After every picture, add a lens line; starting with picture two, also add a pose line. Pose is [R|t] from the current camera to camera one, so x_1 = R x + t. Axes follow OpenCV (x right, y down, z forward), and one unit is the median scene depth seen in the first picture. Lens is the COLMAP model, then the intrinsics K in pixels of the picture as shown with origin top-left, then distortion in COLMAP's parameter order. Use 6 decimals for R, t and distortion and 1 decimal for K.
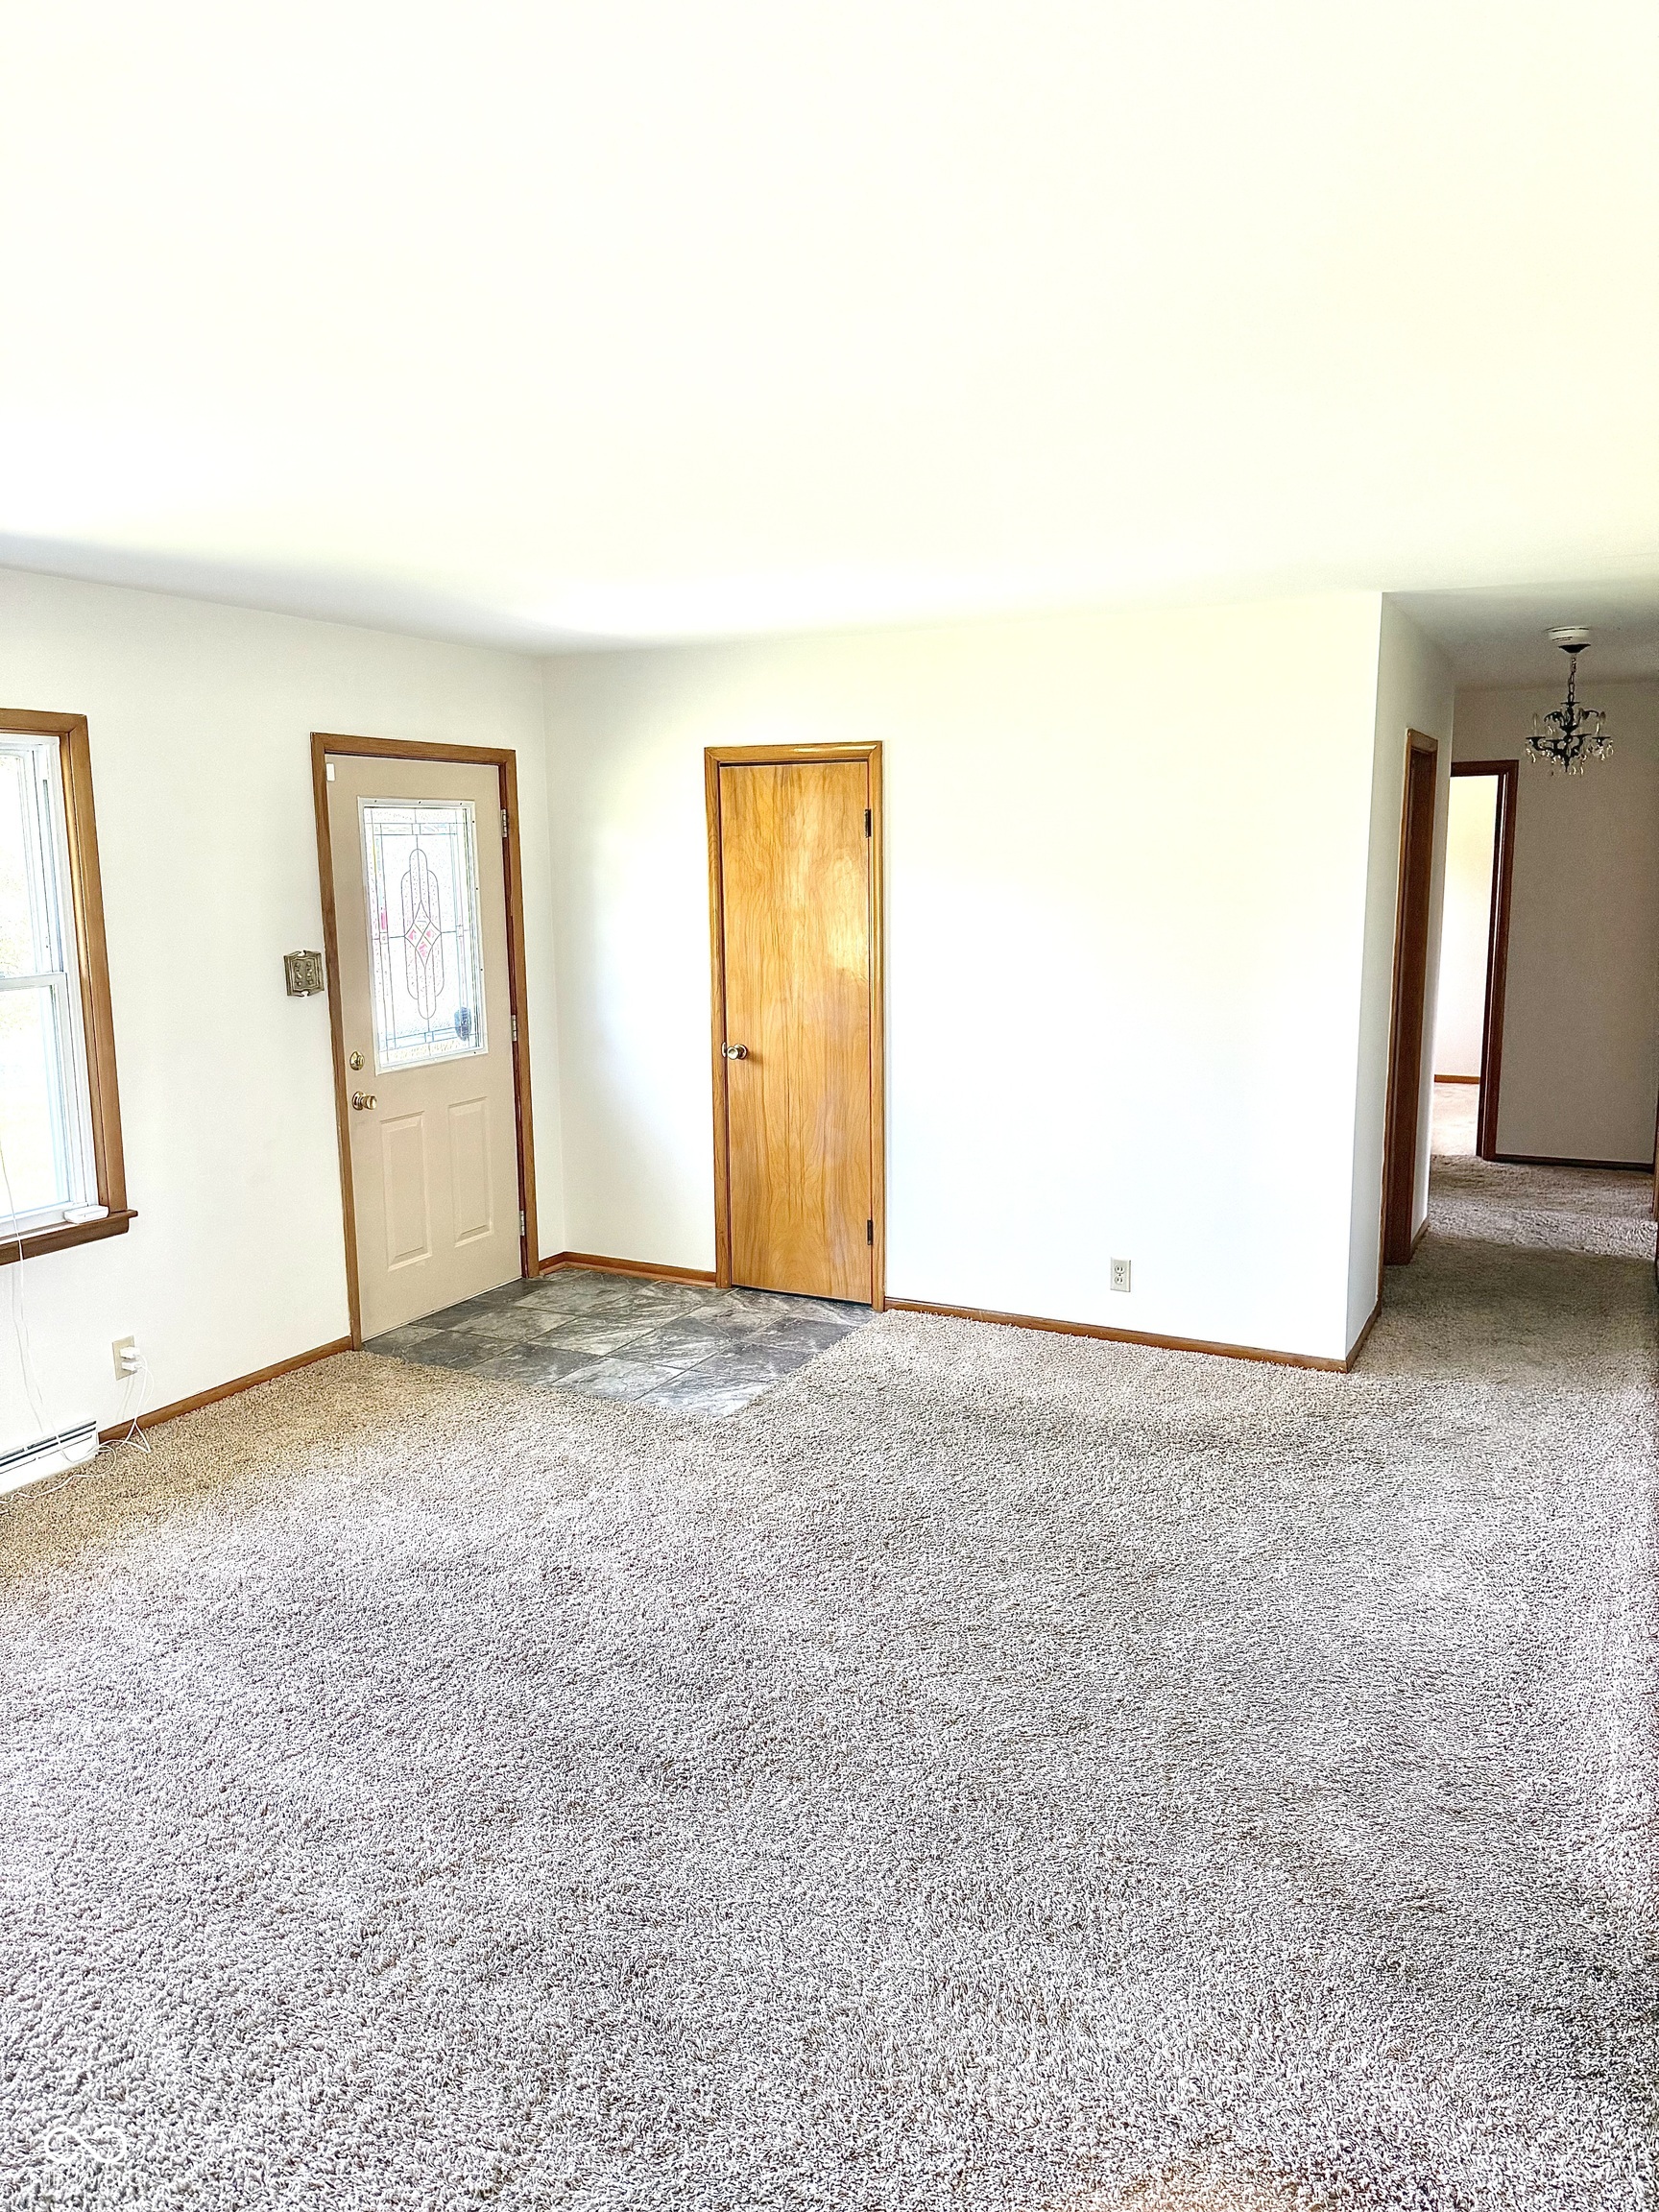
lens RADIAL K [[1579.8, 0, 829.5], [0, 1579.8, 1106.0], [0, 0, 1]] dist [0.071633, -0.071212]
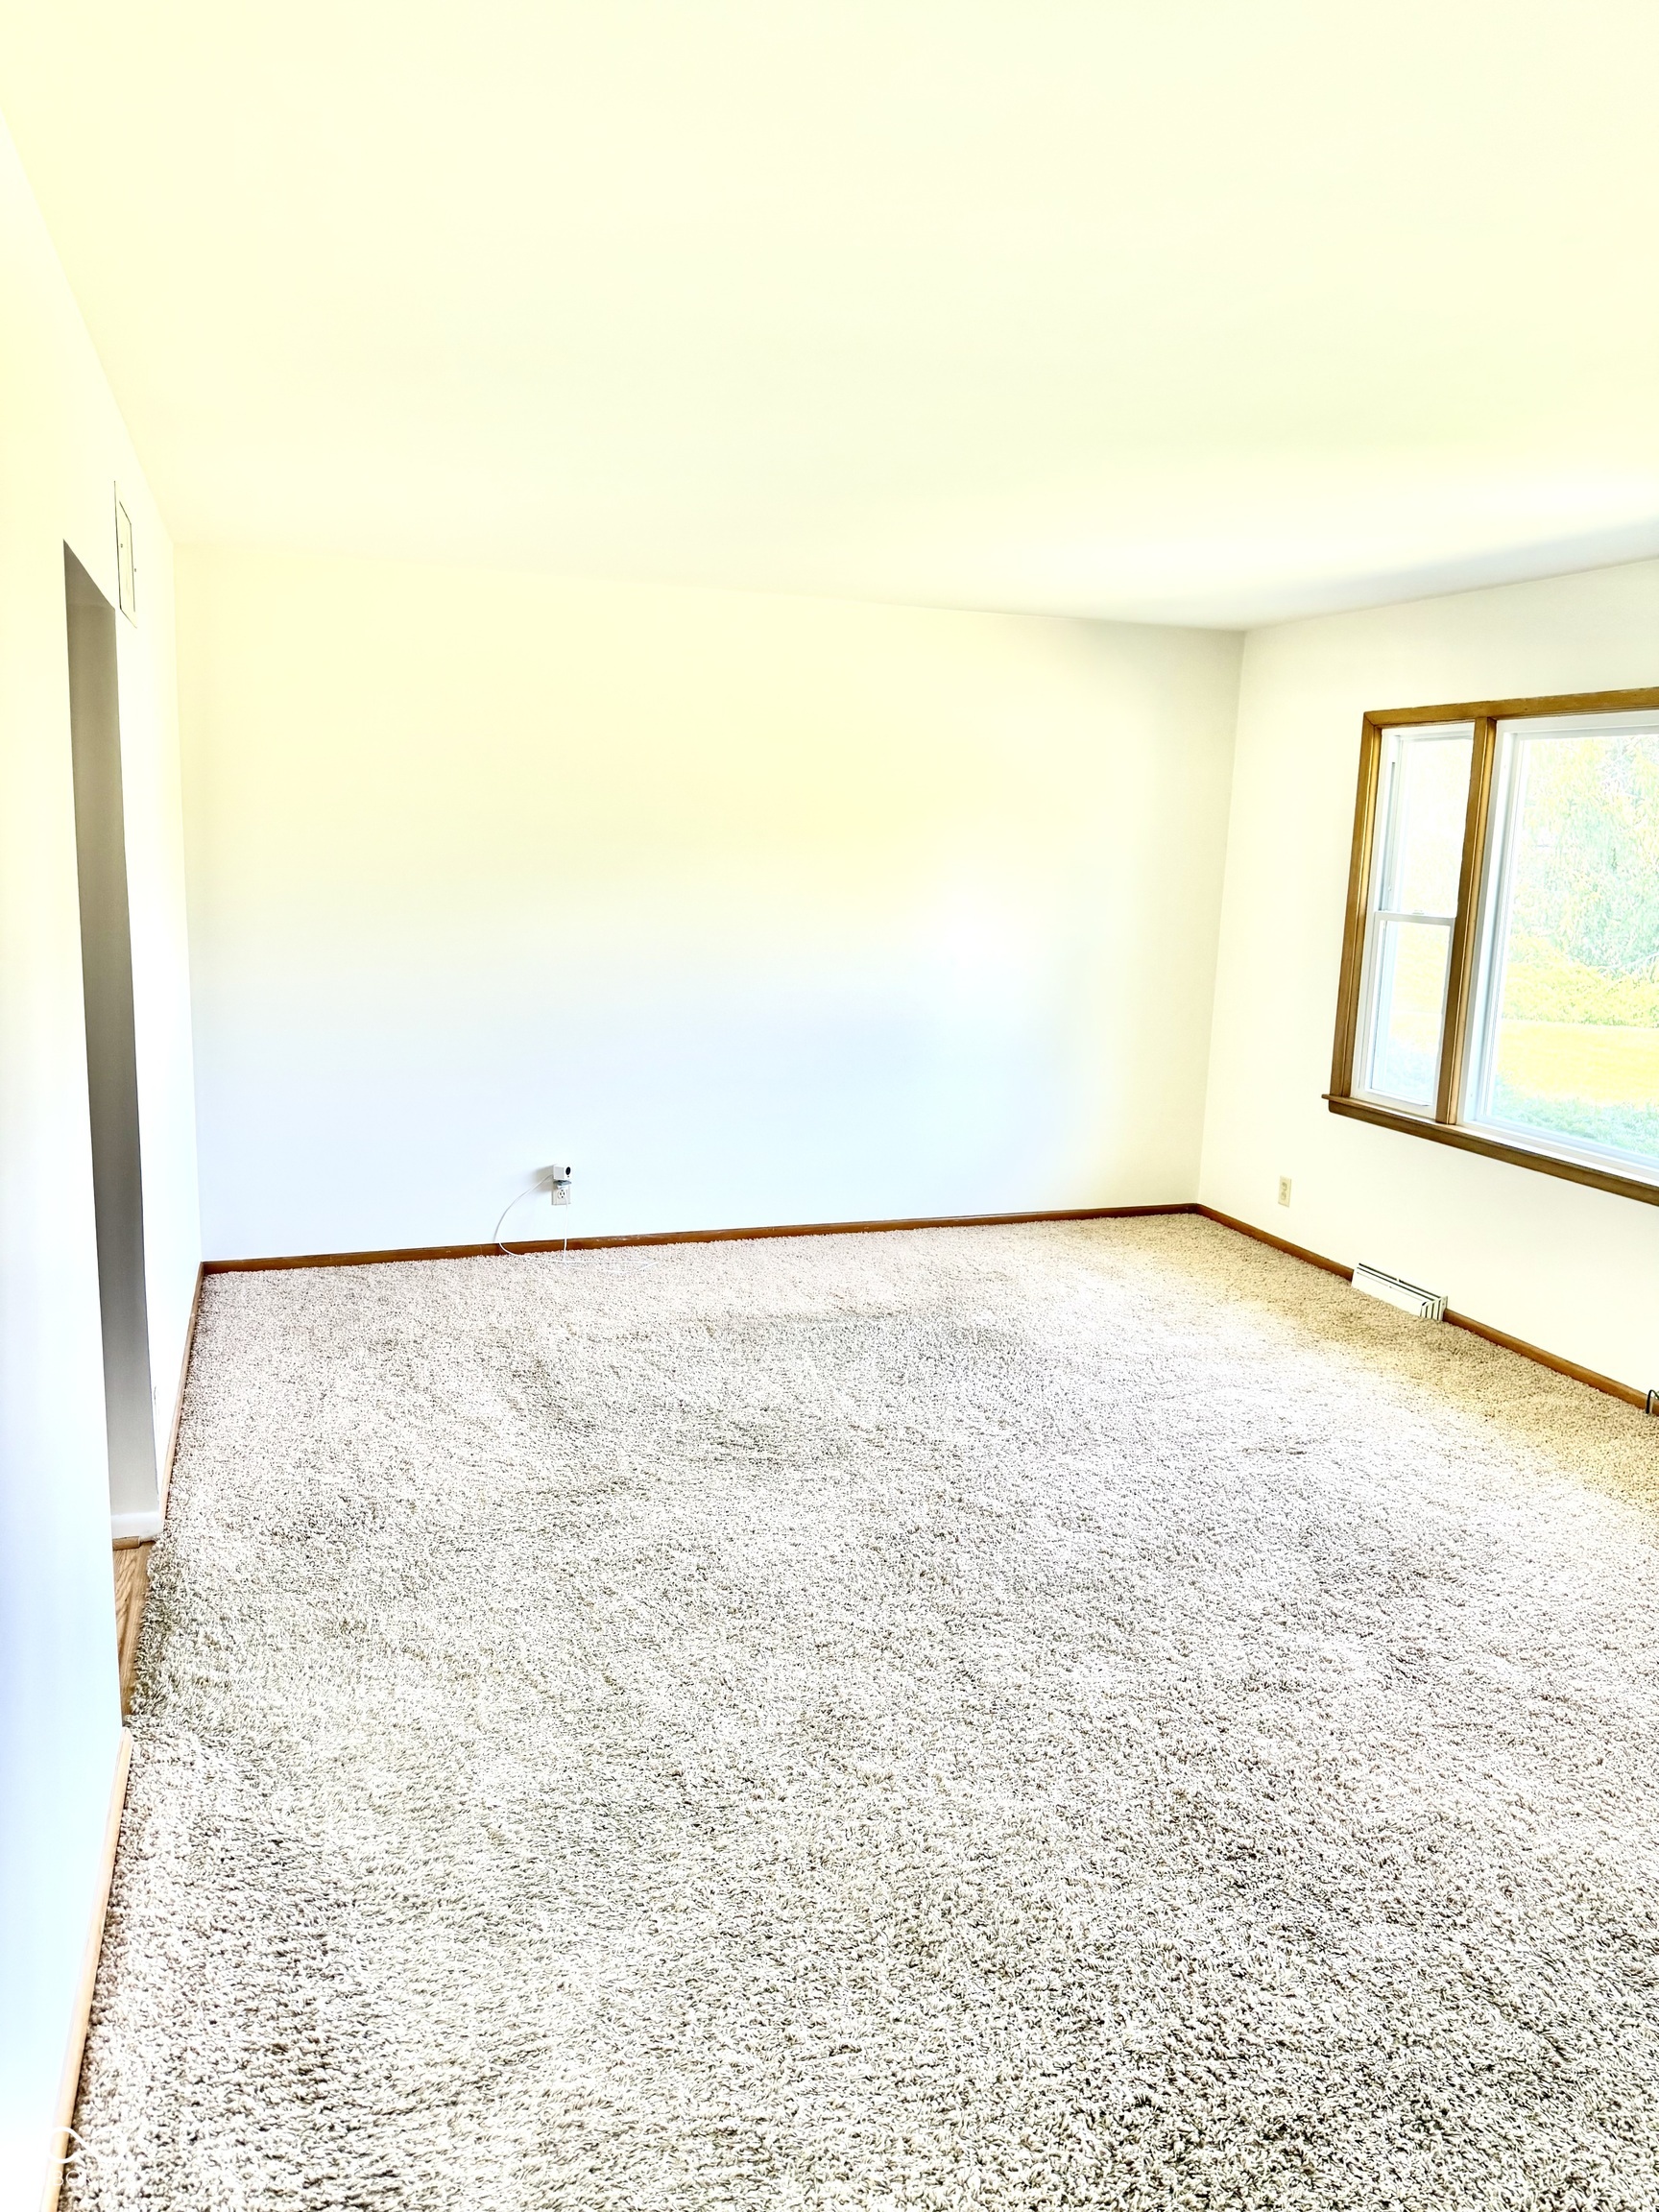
lens RADIAL K [[1579.8, 0, 829.5], [0, 1579.8, 1106.0], [0, 0, 1]] dist [0.071633, -0.071212]
pose [[-0.696642, 0.115808, -0.708010, 0.720335], [-0.142136, 0.945043, 0.294433, -0.234934], [0.703198, 0.305748, -0.641896, 1.450736]]
